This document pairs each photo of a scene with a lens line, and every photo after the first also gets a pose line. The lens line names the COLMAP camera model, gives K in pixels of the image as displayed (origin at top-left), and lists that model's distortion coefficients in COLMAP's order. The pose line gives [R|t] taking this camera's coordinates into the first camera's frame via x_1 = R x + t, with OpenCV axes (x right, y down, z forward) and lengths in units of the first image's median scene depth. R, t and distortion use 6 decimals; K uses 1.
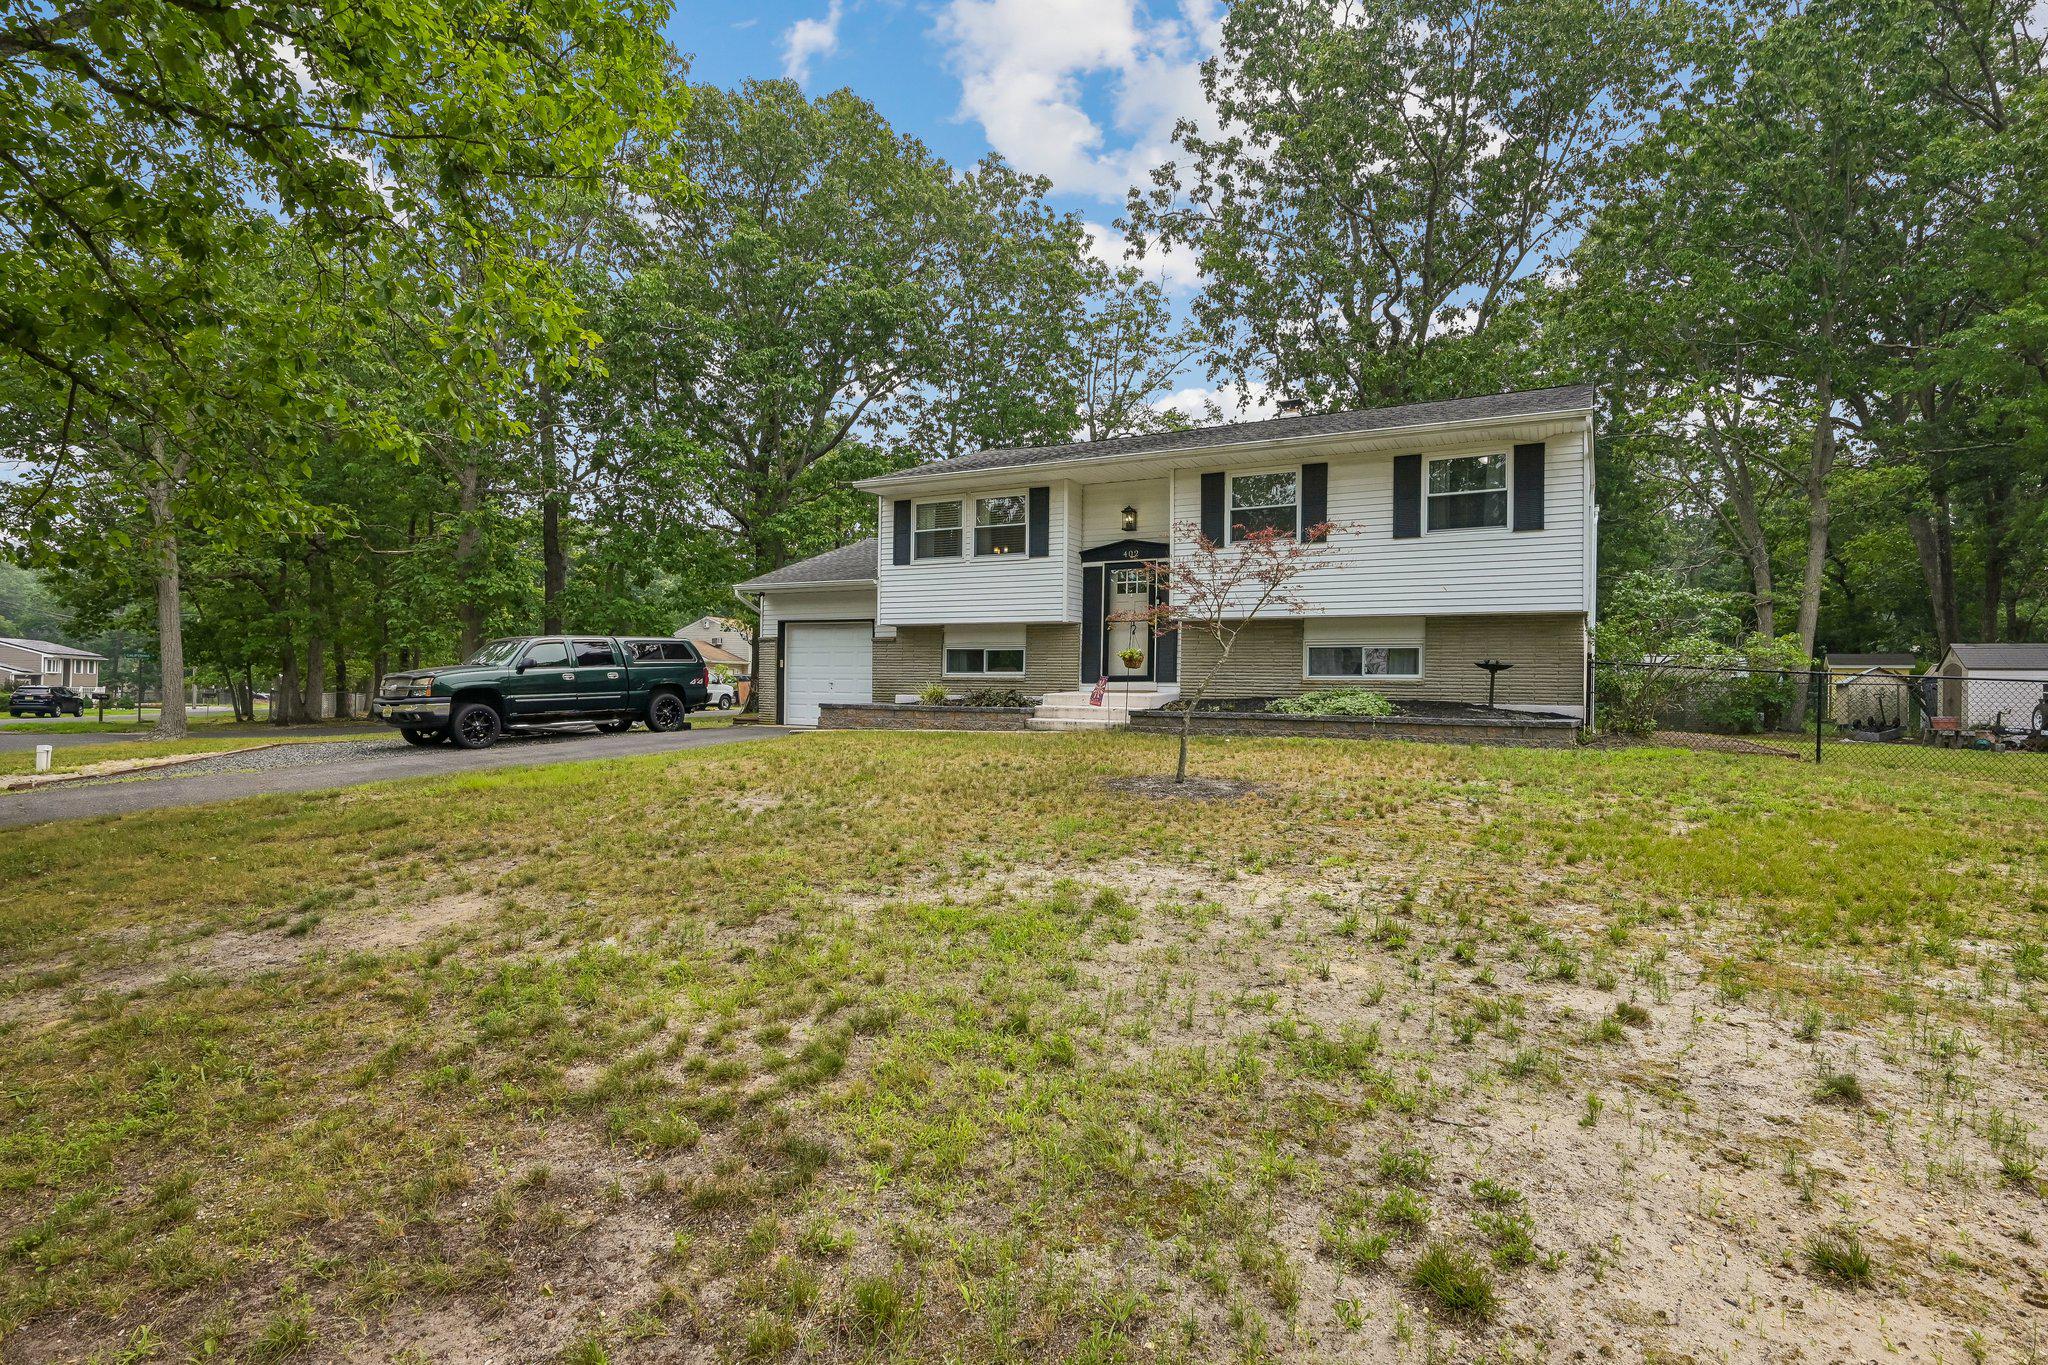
lens RADIAL K [[1063.6, 0, 1024.0], [0, 1063.6, 682.5], [0, 0, 1]] dist [-0.077914, 0.000008]
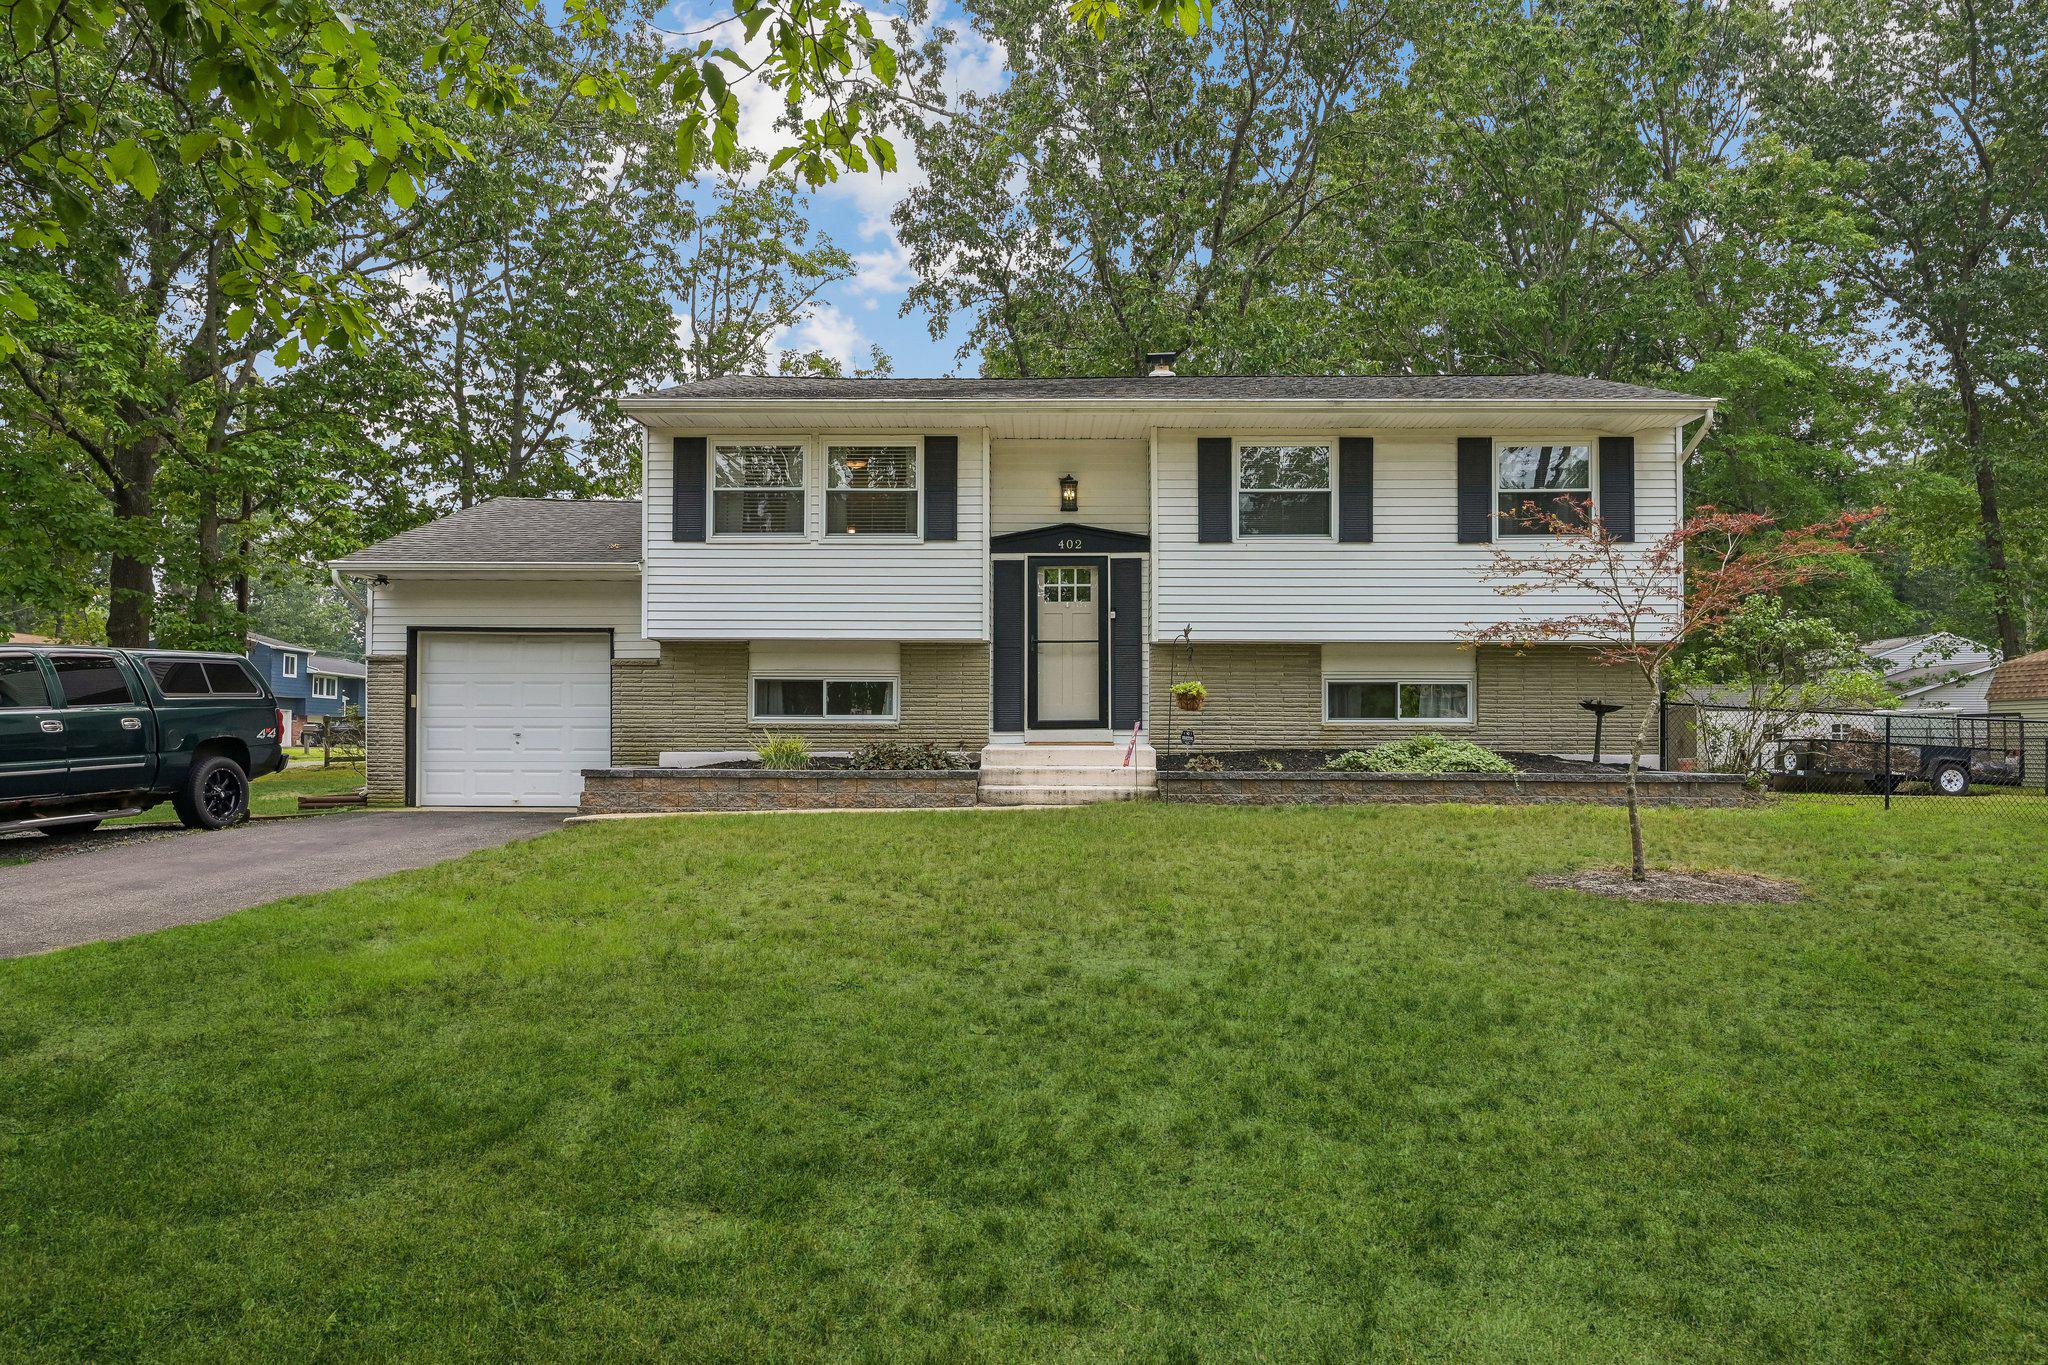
lens RADIAL K [[1355.2, 0, 1024.0], [0, 1355.2, 682.5], [0, 0, 1]] dist [-0.042327, 0.000479]
pose [[0.877271, 0.008685, 0.479916, -0.340011], [0.005760, 0.999574, -0.028618, -0.005855], [-0.479960, 0.027870, 0.876847, 0.235360]]
